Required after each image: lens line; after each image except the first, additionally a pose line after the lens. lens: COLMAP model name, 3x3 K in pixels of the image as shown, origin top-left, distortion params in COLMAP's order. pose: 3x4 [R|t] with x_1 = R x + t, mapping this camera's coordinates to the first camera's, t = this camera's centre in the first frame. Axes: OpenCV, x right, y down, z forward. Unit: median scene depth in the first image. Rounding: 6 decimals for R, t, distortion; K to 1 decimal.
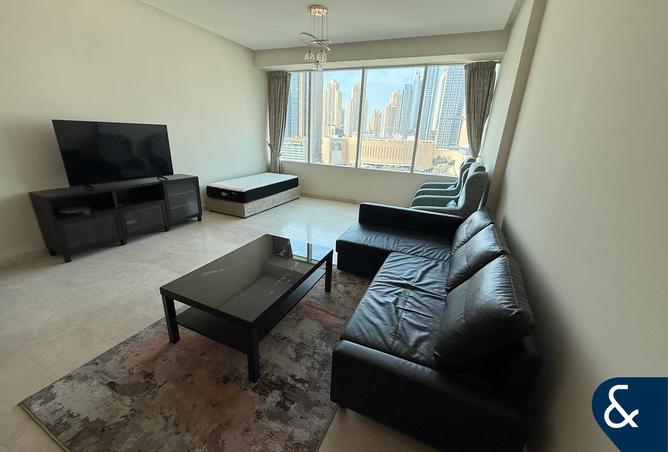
lens RADIAL K [[269.2, 0, 332.7], [0, 269.2, 225.3], [0, 0, 1]] dist [-0.001410, -0.000129]
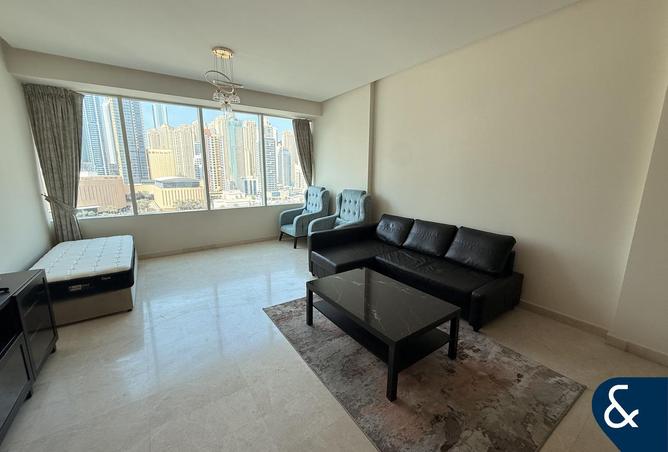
lens RADIAL K [[269.2, 0, 332.7], [0, 269.2, 225.3], [0, 0, 1]] dist [-0.001410, -0.000129]
pose [[0.514081, -0.208642, 0.831979, -0.516152], [0.299367, 0.952614, 0.053915, -0.099150], [-0.803804, 0.221350, 0.552181, 0.196536]]
